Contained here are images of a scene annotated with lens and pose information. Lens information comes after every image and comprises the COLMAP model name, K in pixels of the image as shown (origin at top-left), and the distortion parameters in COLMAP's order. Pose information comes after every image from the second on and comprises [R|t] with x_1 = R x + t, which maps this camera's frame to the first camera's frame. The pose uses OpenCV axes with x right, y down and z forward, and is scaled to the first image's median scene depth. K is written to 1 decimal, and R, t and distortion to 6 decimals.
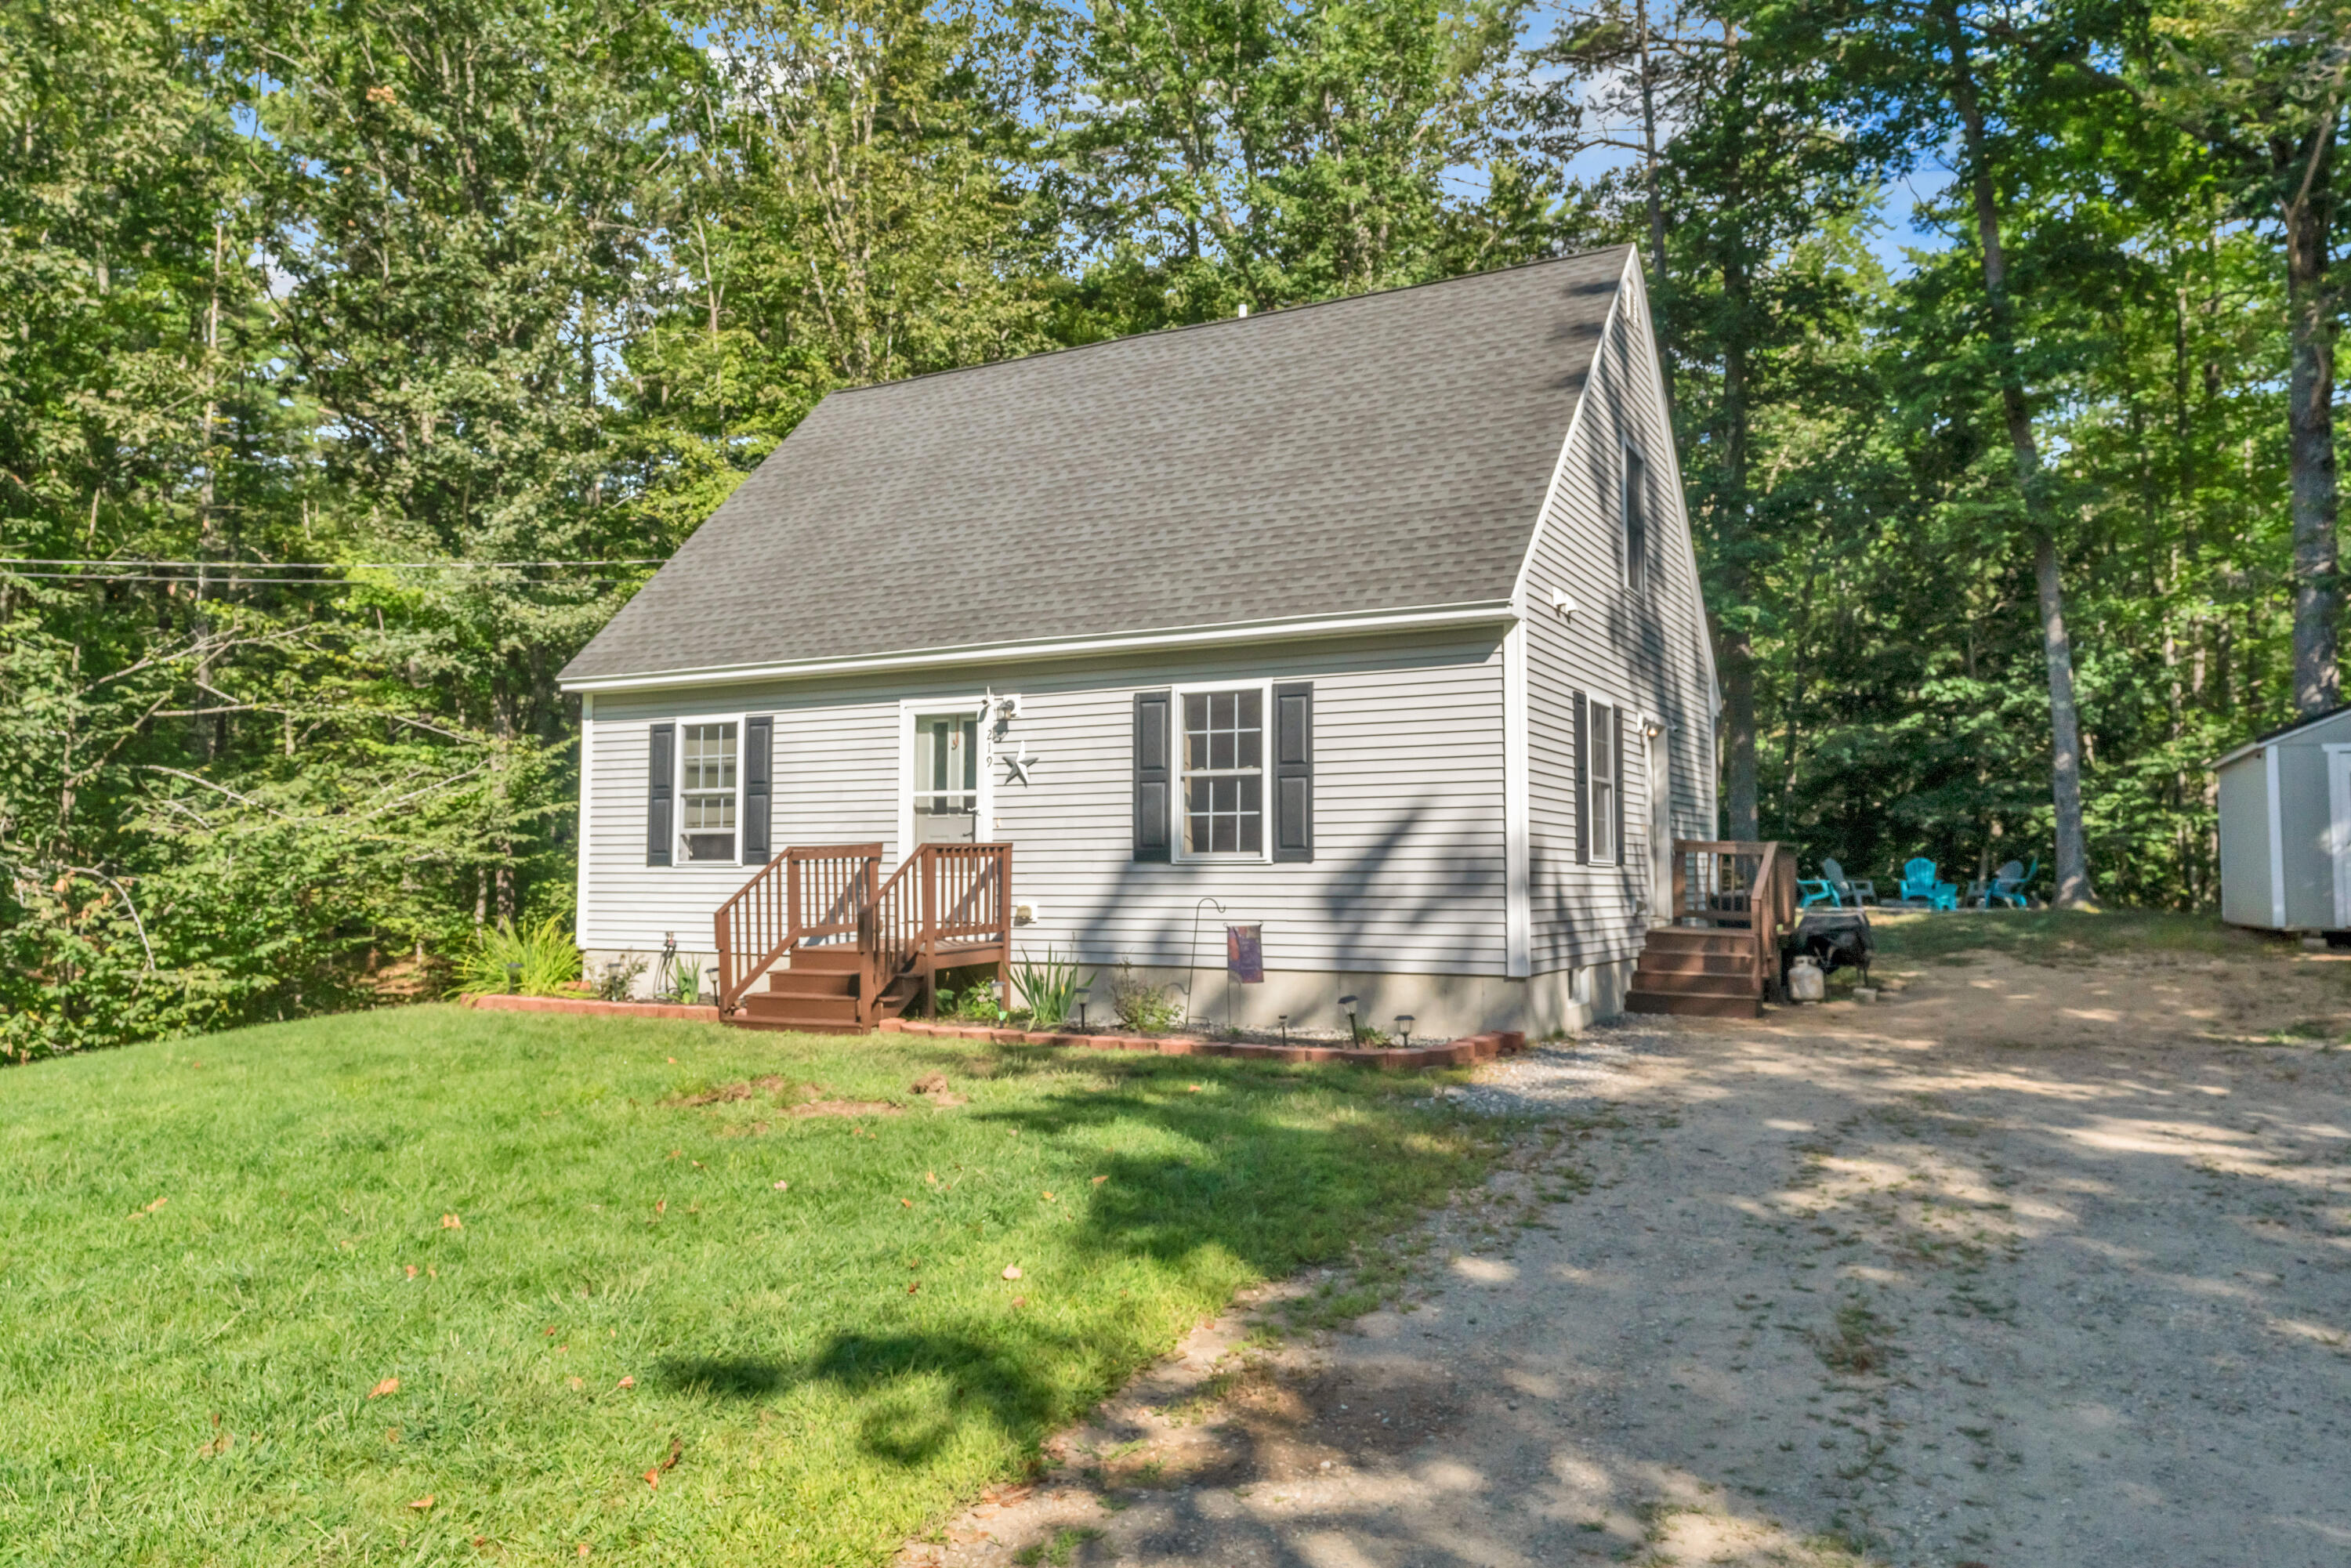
lens RADIAL K [[1618.9, 0, 1176.2], [0, 1618.9, 782.3], [0, 0, 1]] dist [0.023477, -0.001079]
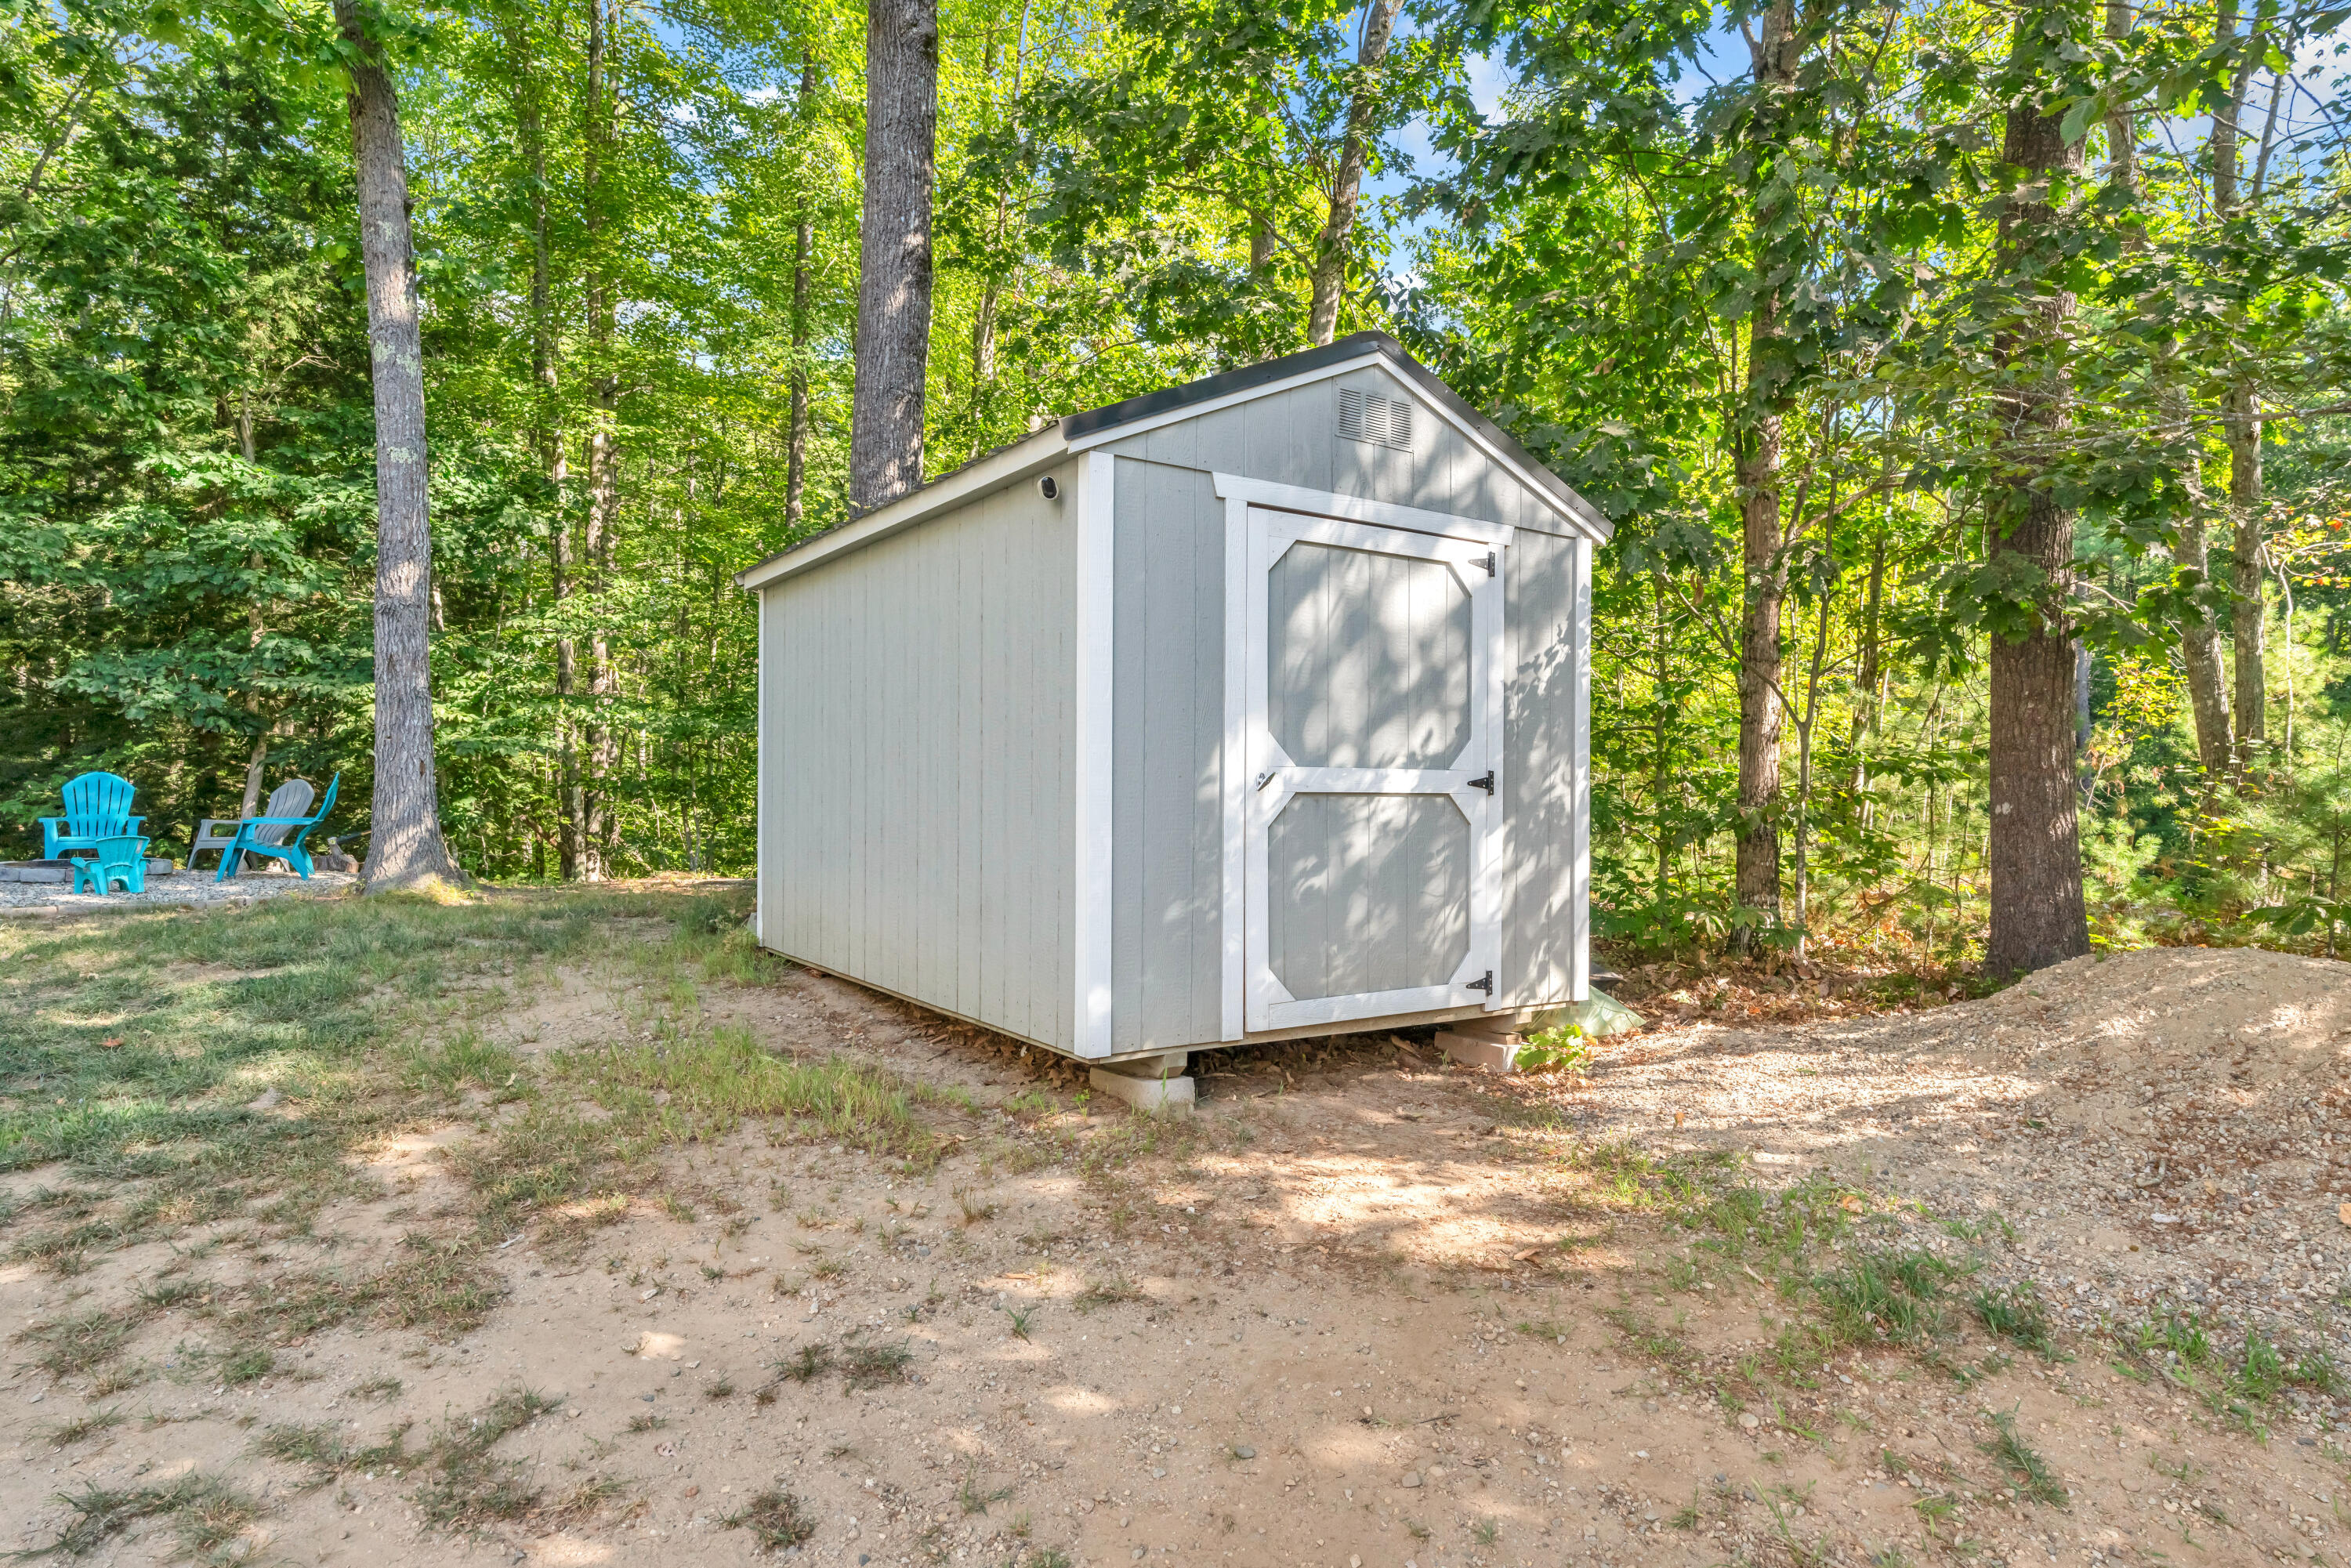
lens RADIAL K [[1329.9, 0, 1188.6], [0, 1329.9, 776.3], [0, 0, 1]] dist [0.003398, 0.000660]
pose [[0.511507, 0.008629, 0.859236, 0.268085], [-0.054056, 0.998292, 0.022155, 0.020364], [-0.857577, -0.057779, 0.511100, 0.490196]]
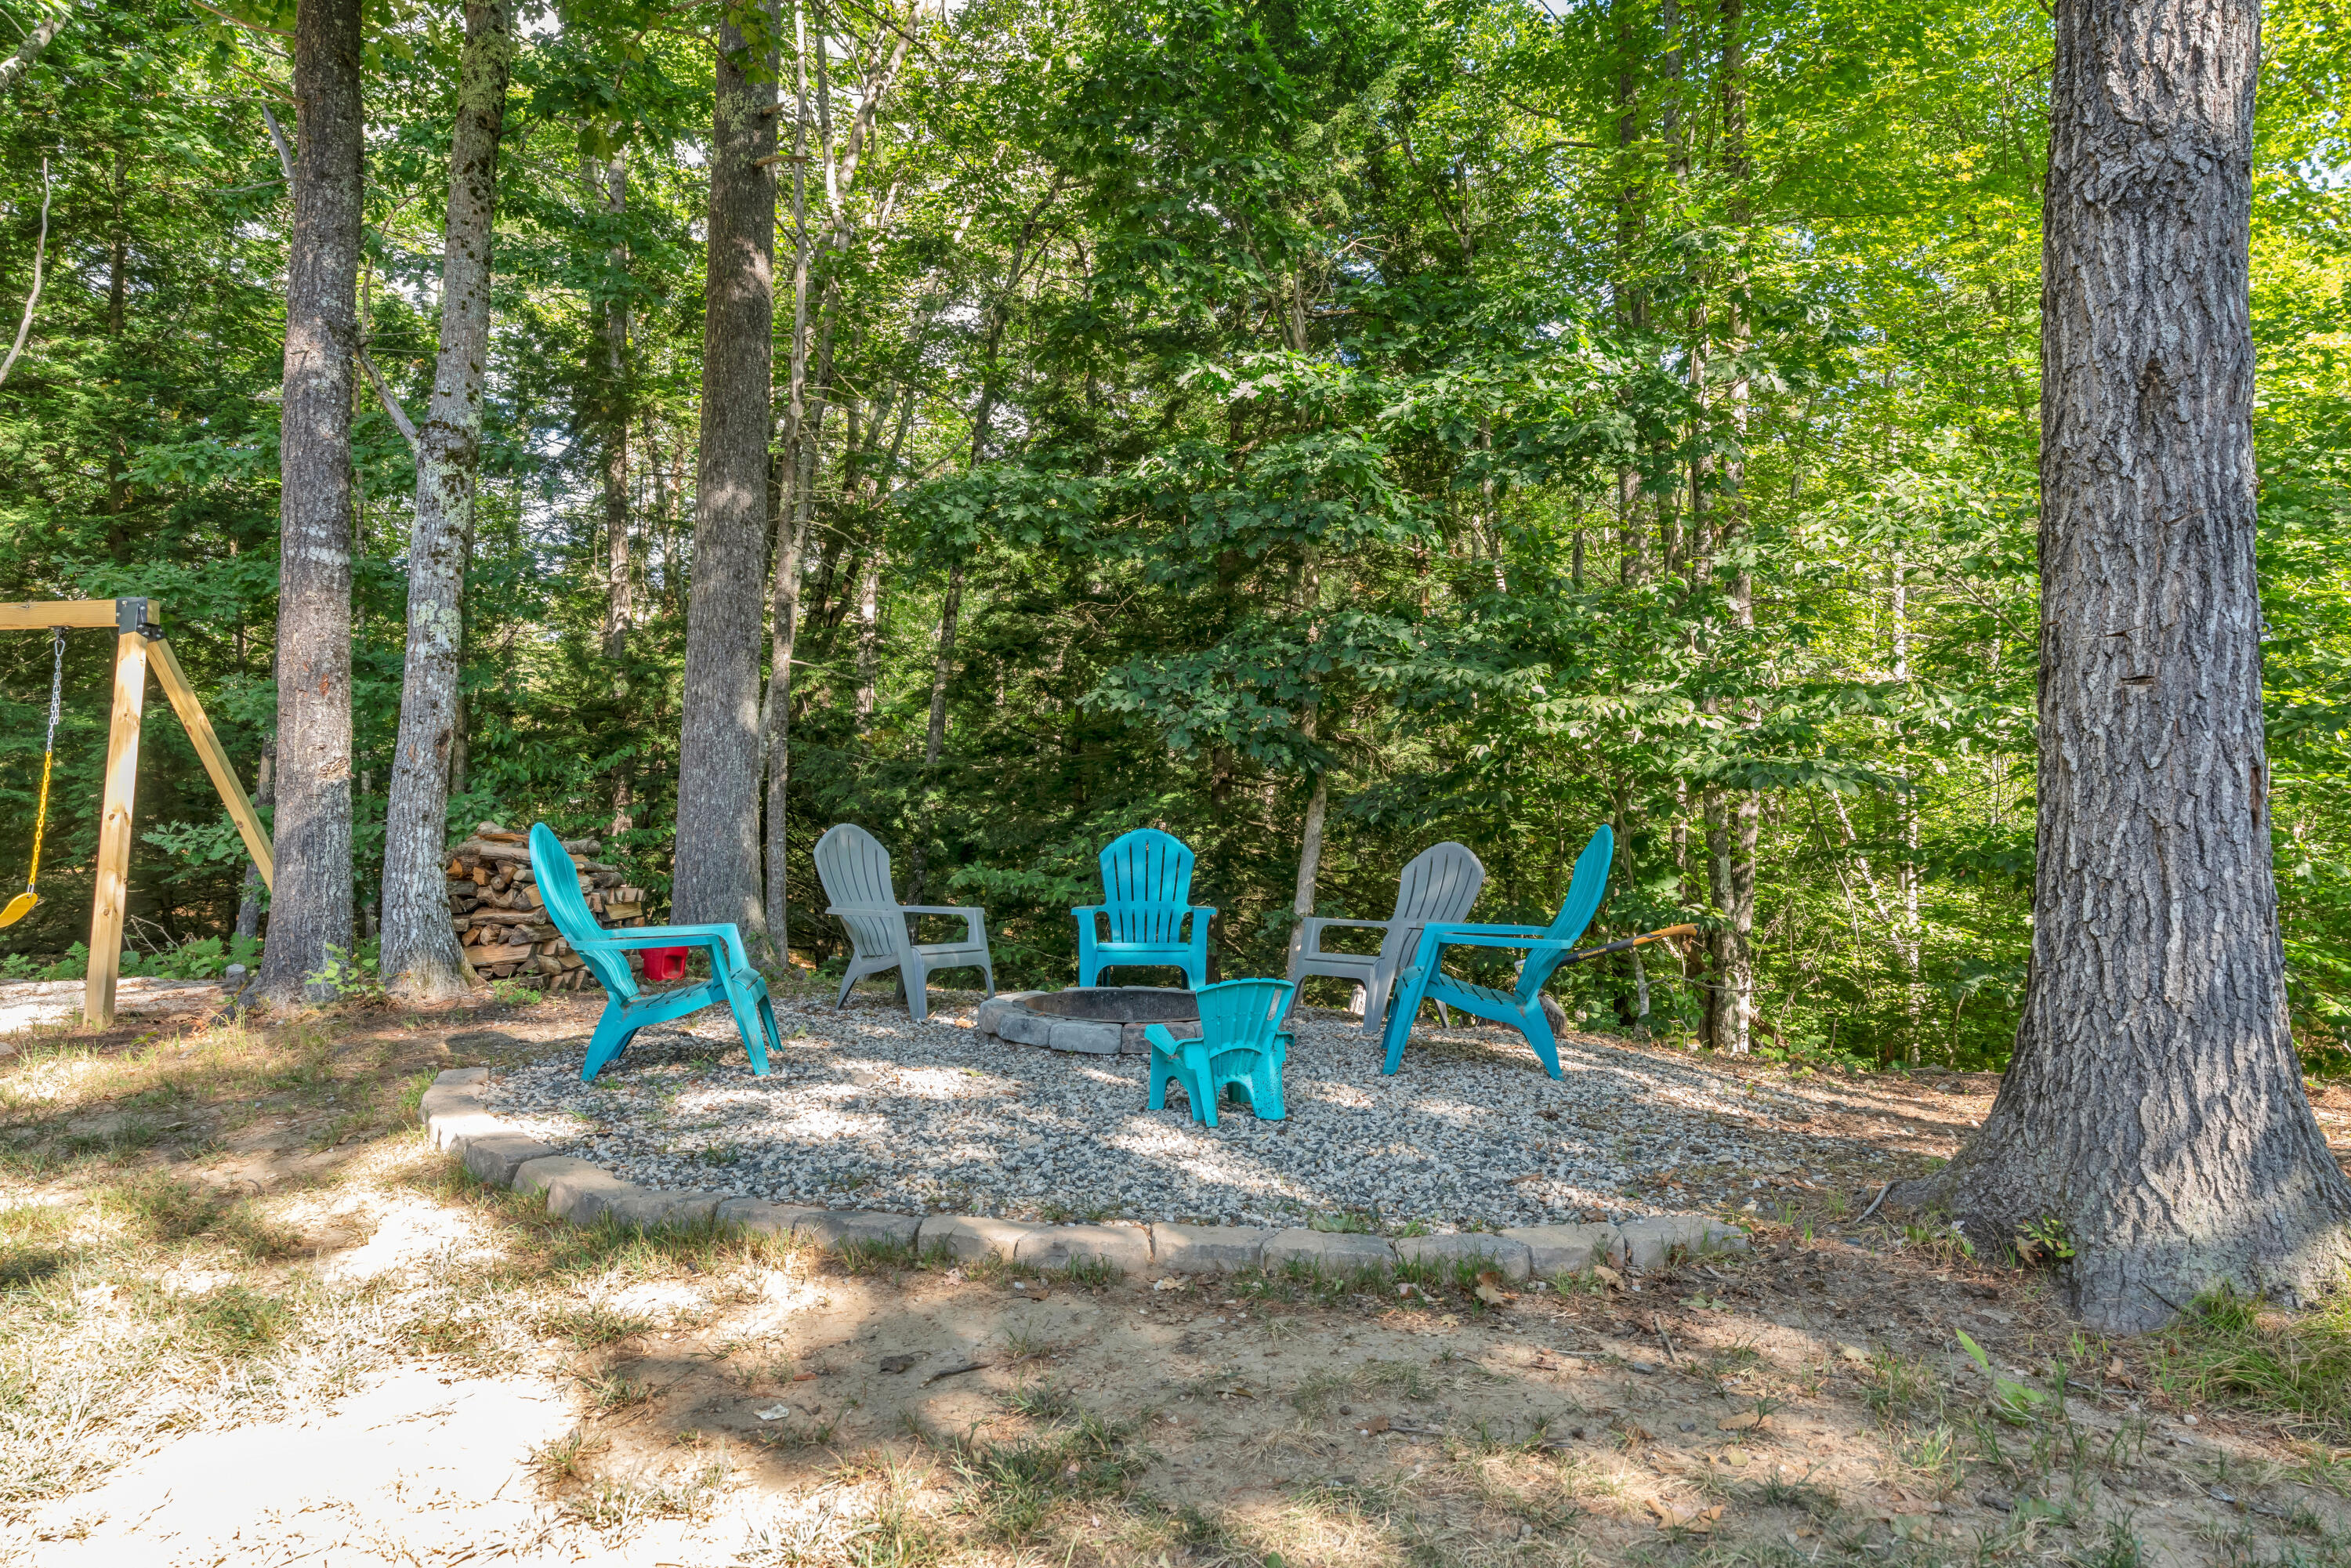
lens RADIAL K [[1329.9, 0, 1187.6], [0, 1329.9, 764.9], [0, 0, 1]] dist [0.003398, 0.000660]
pose [[0.910093, 0.036326, 0.412809, 0.354659], [-0.035957, 0.999316, -0.008665, 0.036425], [-0.412841, -0.006957, 0.910776, 0.761374]]
